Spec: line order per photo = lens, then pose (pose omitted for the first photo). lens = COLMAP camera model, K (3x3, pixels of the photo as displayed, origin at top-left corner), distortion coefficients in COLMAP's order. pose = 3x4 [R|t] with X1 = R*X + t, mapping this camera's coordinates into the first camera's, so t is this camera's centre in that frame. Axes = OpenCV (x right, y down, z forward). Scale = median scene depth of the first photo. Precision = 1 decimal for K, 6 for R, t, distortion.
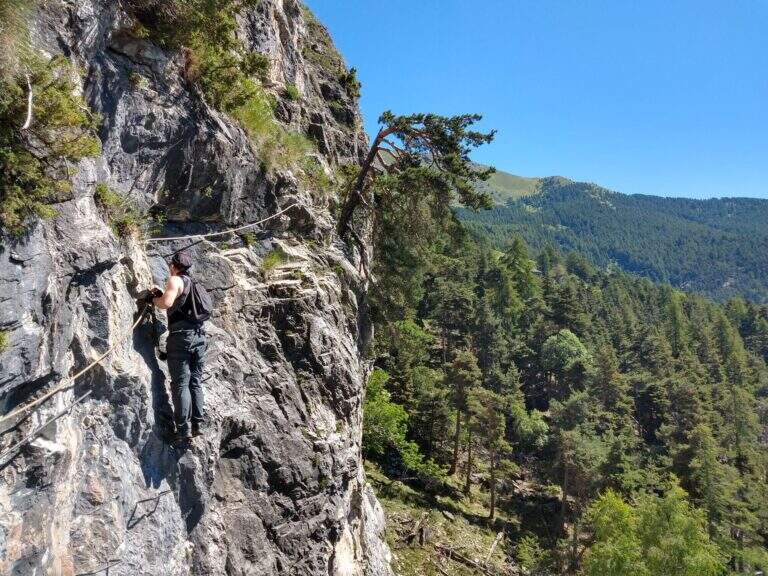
lens RADIAL K [[627.9, 0, 390.1], [0, 627.9, 272.0], [0, 0, 1]] dist [0.130191, -0.156406]
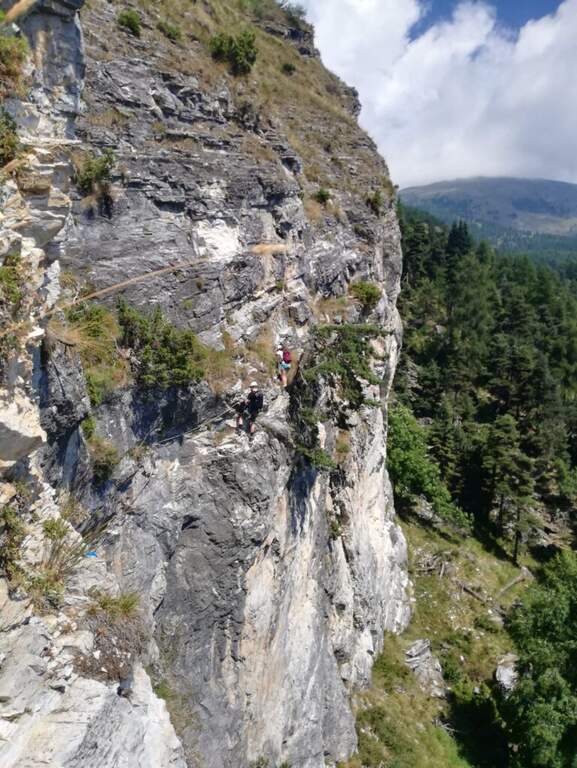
lens RADIAL K [[627.9, 0, 282.7], [0, 627.9, 377.3], [0, 0, 1]] dist [0.130191, -0.156406]
pose [[0.950378, 0.058005, -0.305642, 0.692482], [-0.019091, 0.991486, 0.128804, -0.528231], [0.310511, -0.116578, 0.943394, -0.959250]]
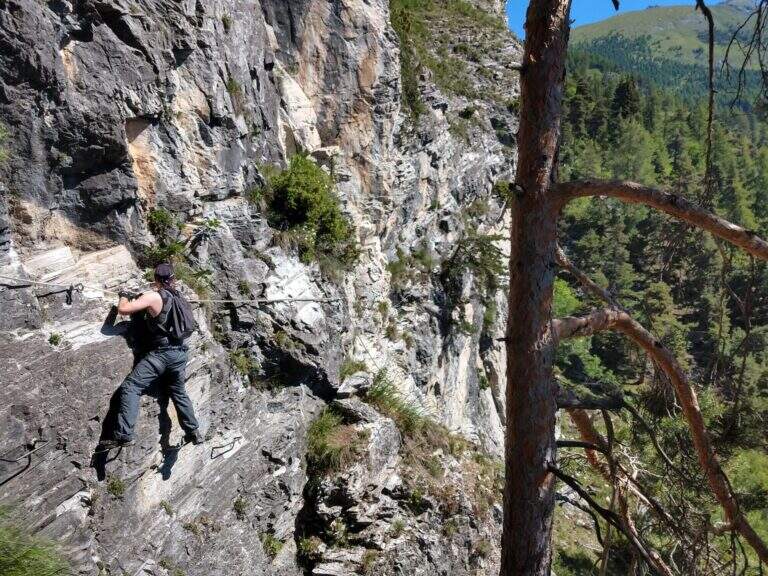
lens RADIAL K [[627.9, 0, 351.0], [0, 627.9, 272.3], [0, 0, 1]] dist [0.130191, -0.156406]
pose [[0.898136, 0.035833, -0.438256, 1.108515], [0.039881, 0.985928, 0.162342, -0.860980], [0.437906, -0.163283, 0.884069, -2.144262]]
